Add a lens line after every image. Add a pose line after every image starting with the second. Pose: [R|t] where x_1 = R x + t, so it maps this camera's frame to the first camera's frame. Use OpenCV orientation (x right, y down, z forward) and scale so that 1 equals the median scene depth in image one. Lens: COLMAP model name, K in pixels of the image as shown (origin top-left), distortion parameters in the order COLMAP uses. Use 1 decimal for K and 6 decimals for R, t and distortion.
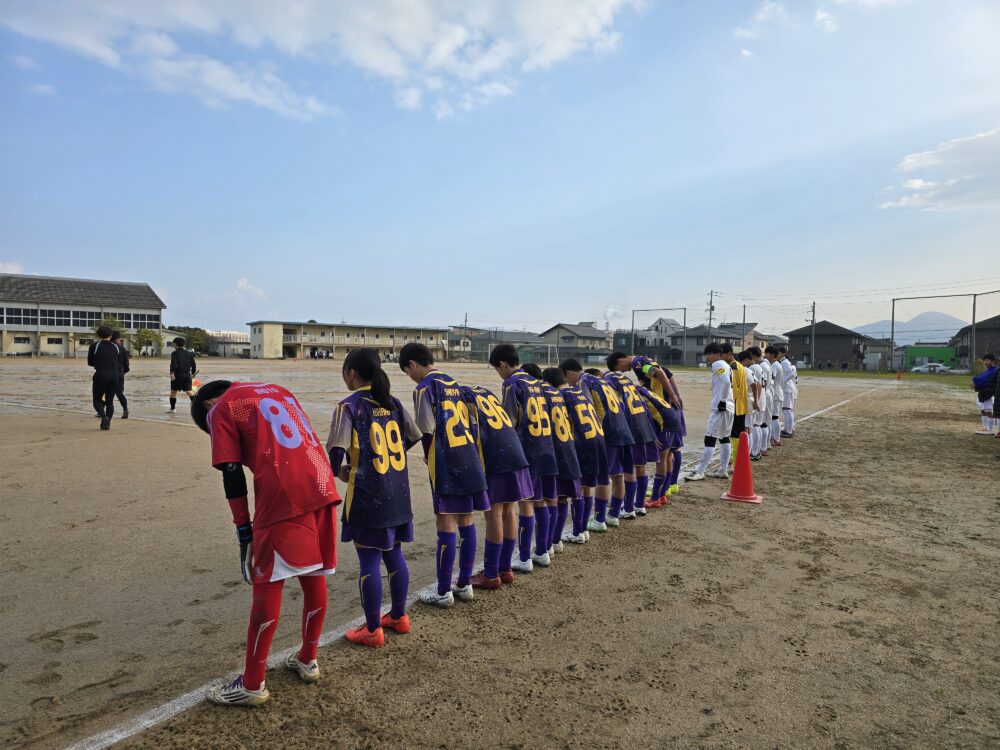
lens RADIAL K [[682.8, 0, 509.7], [0, 682.8, 359.8], [0, 0, 1]] dist [0.058608, -0.044349]
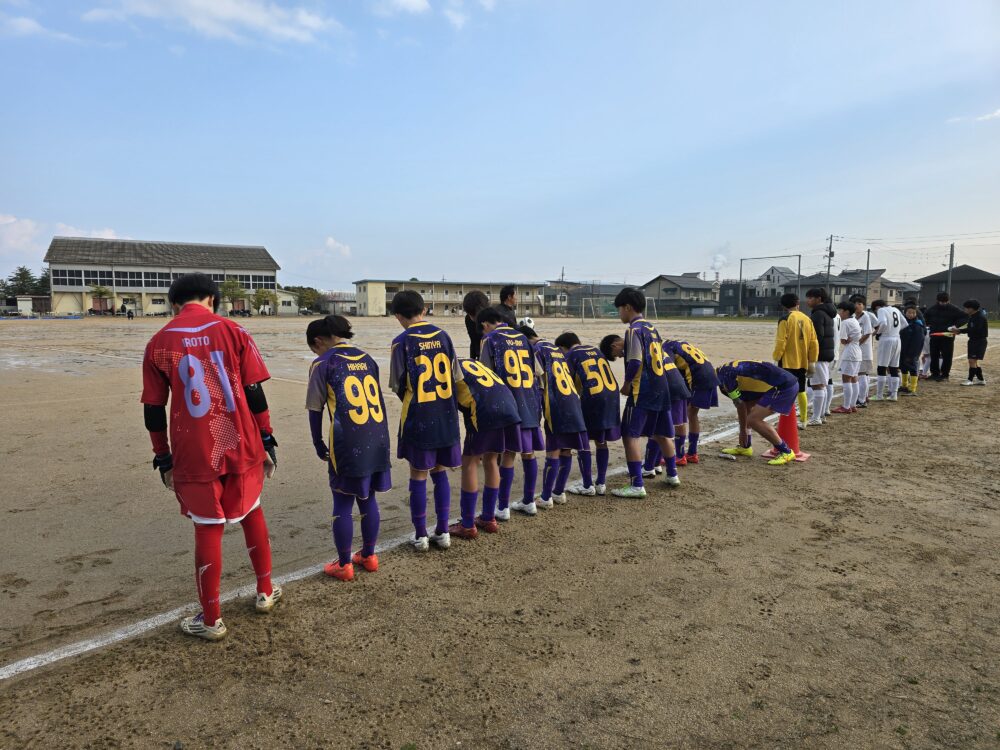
lens RADIAL K [[682.8, 0, 500.6], [0, 682.8, 373.7], [0, 0, 1]] dist [0.058608, -0.044349]
pose [[0.986072, 0.000840, -0.166318, 0.113484], [0.013383, 0.996344, 0.084380, 0.003245], [0.165780, -0.085431, 0.982455, 0.011124]]
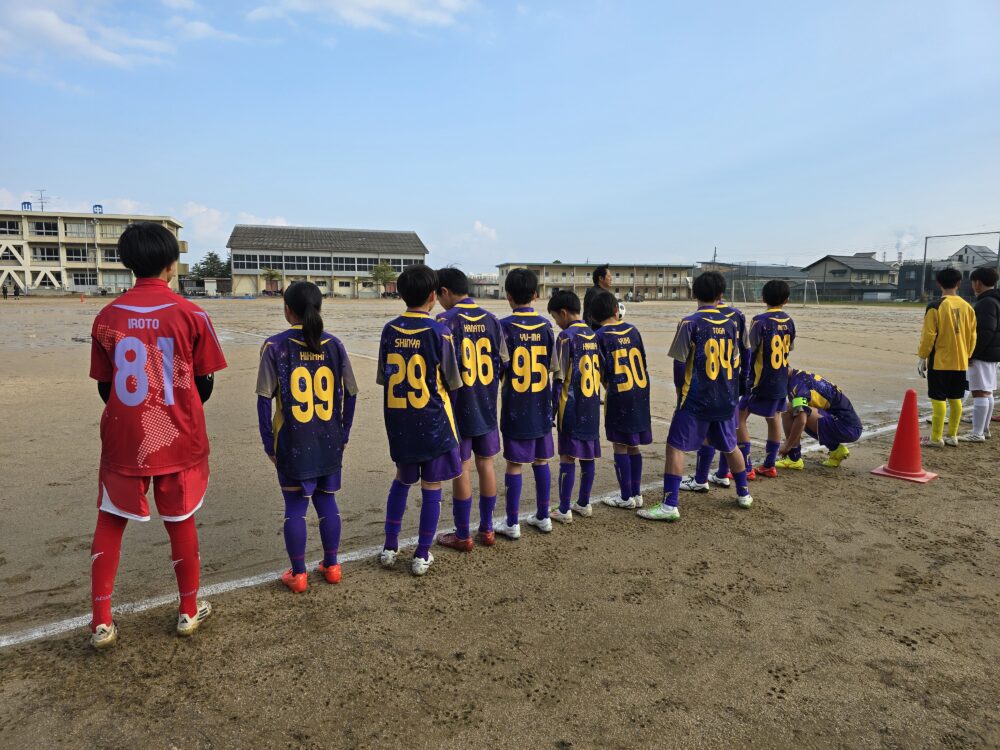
lens RADIAL K [[682.8, 0, 500.8], [0, 682.8, 377.9], [0, 0, 1]] dist [0.058608, -0.044349]
pose [[0.927426, 0.038178, -0.372053, 0.215217], [0.004452, 0.993579, 0.113052, 0.003604], [0.373980, -0.106504, 0.921301, 0.130356]]
